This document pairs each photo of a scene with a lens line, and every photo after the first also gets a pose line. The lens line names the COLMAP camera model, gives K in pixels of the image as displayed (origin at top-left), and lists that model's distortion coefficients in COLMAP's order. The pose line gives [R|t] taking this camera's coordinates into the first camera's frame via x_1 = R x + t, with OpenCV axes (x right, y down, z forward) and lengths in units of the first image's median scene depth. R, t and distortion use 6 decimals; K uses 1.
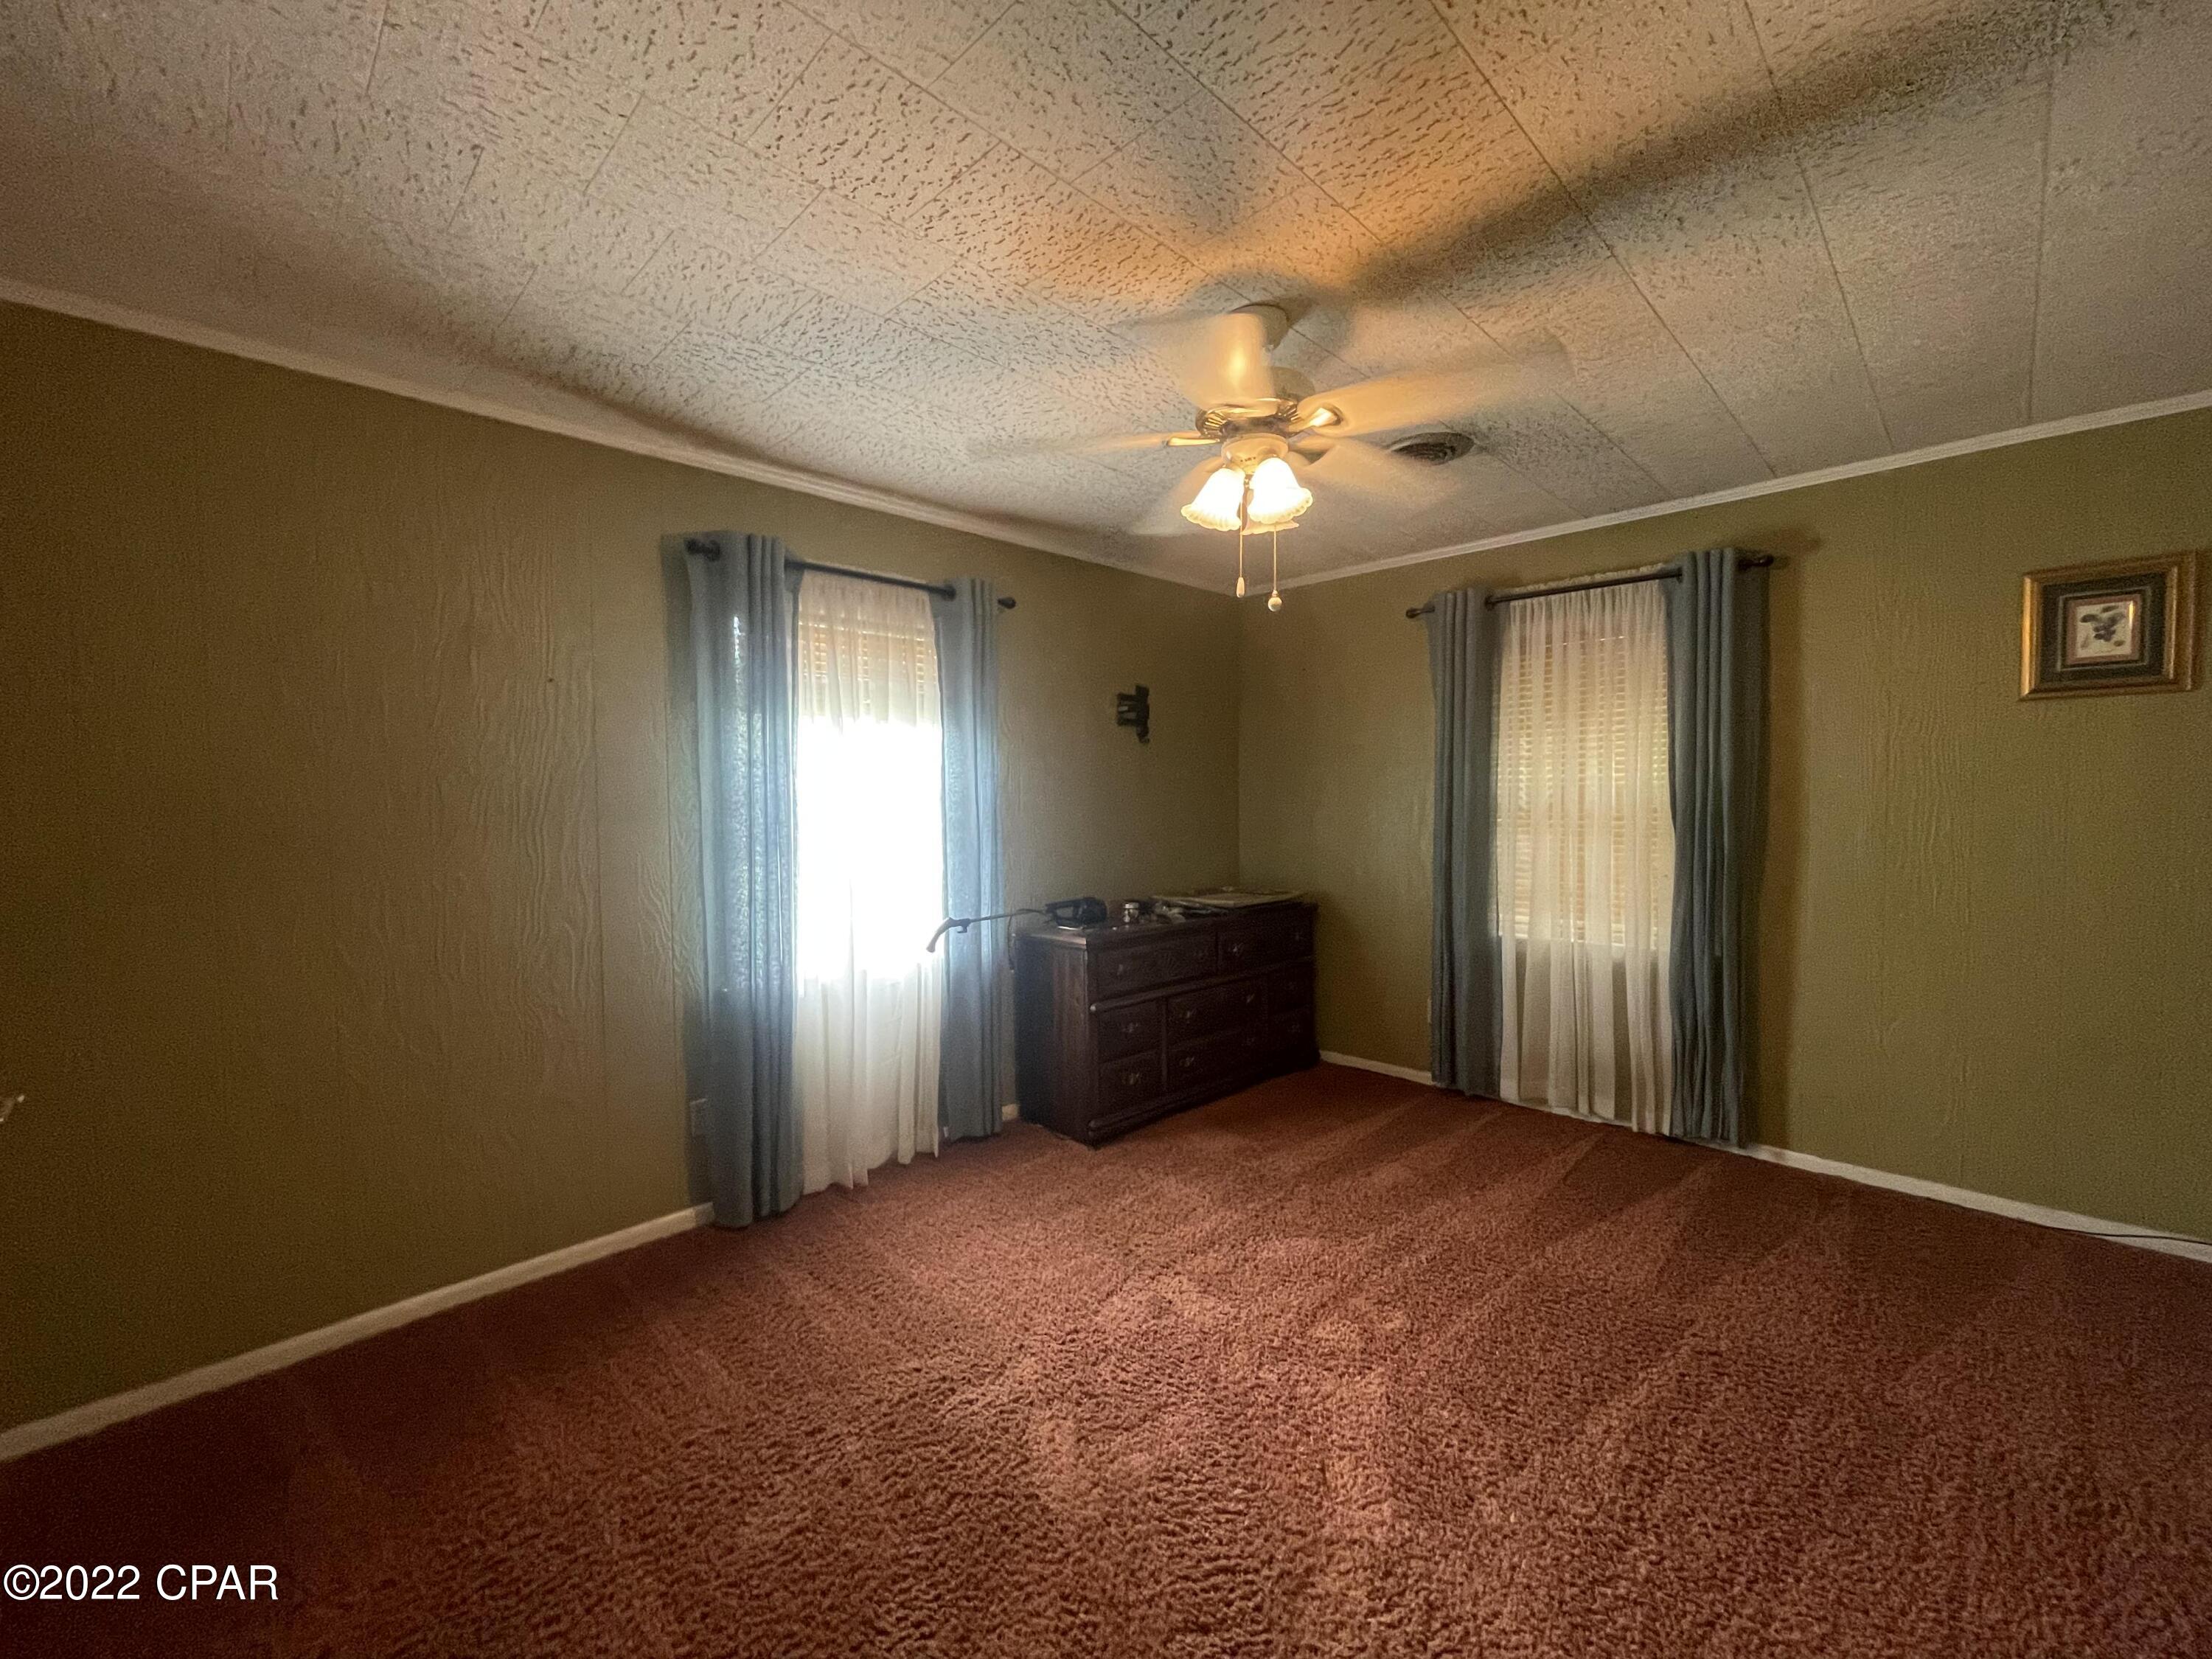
lens RADIAL K [[900.3, 0, 1086.2], [0, 900.3, 824.9], [0, 0, 1]] dist [-0.001724, -0.000065]
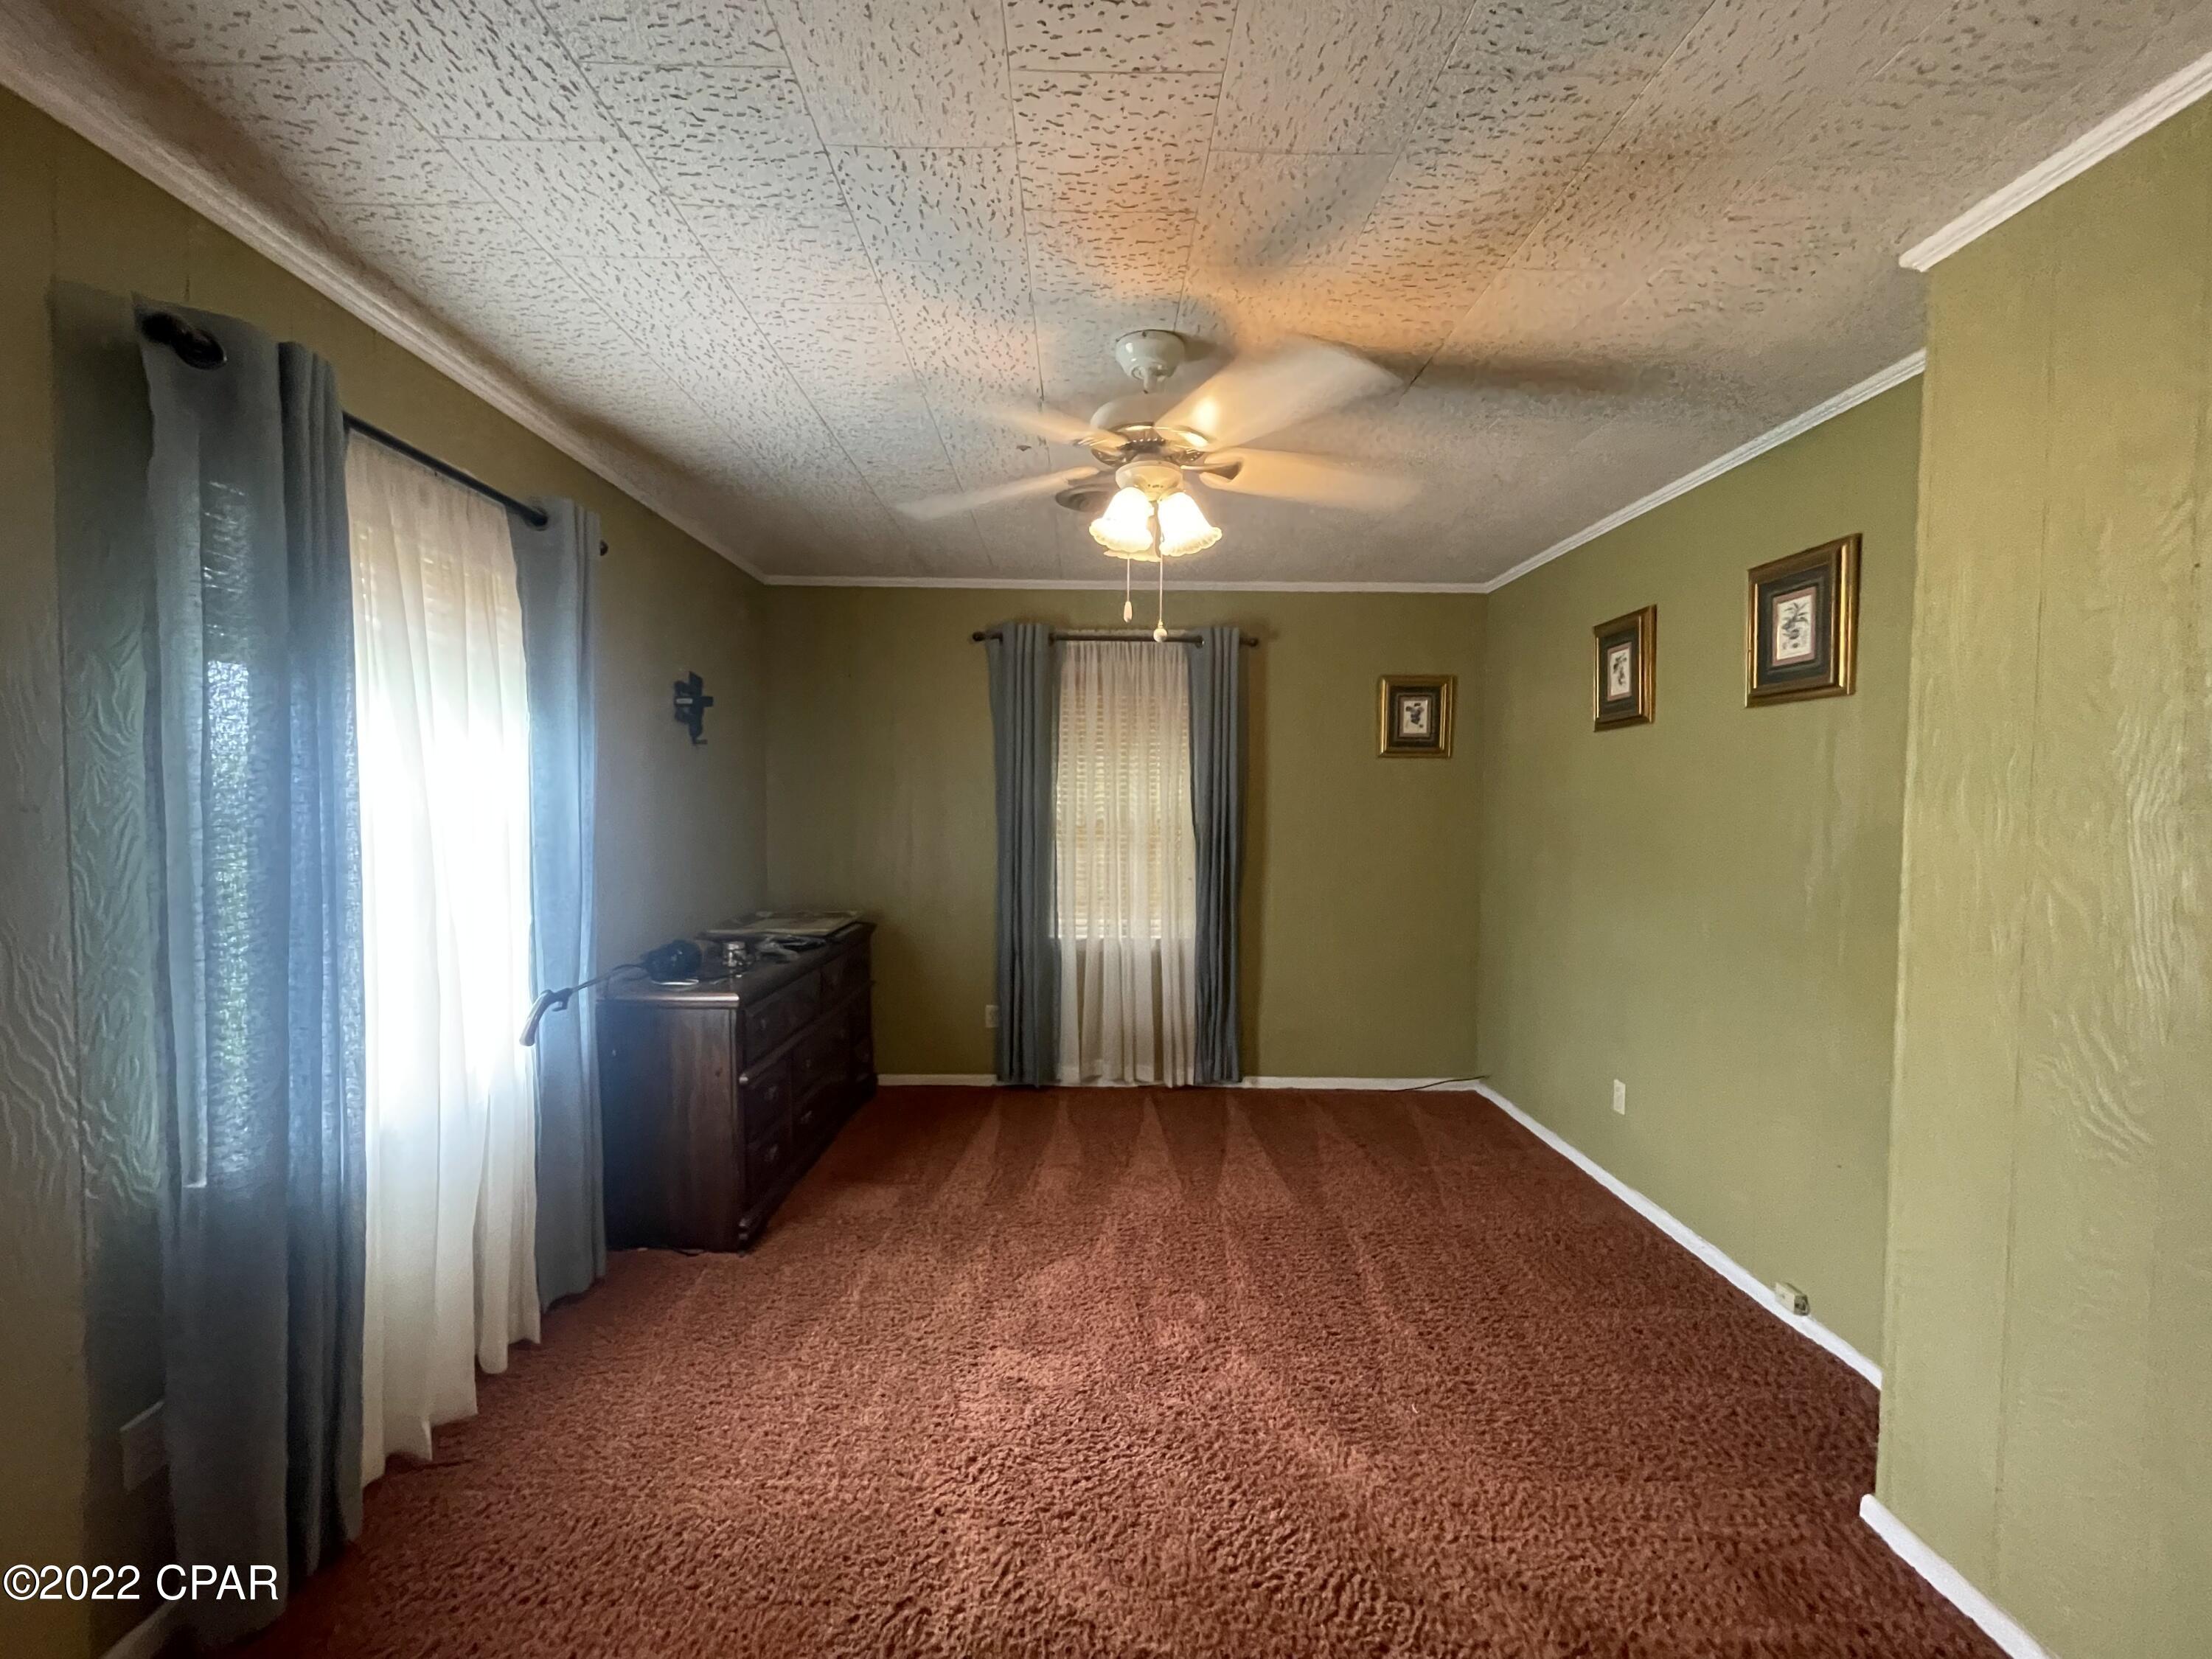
lens RADIAL K [[900.3, 0, 1093.7], [0, 900.3, 826.7], [0, 0, 1]] dist [-0.001724, -0.000065]
pose [[0.697214, -0.006869, 0.716830, -0.363145], [0.006594, 0.999973, 0.003169, -0.022176], [-0.716833, 0.002517, 0.697241, 0.225764]]
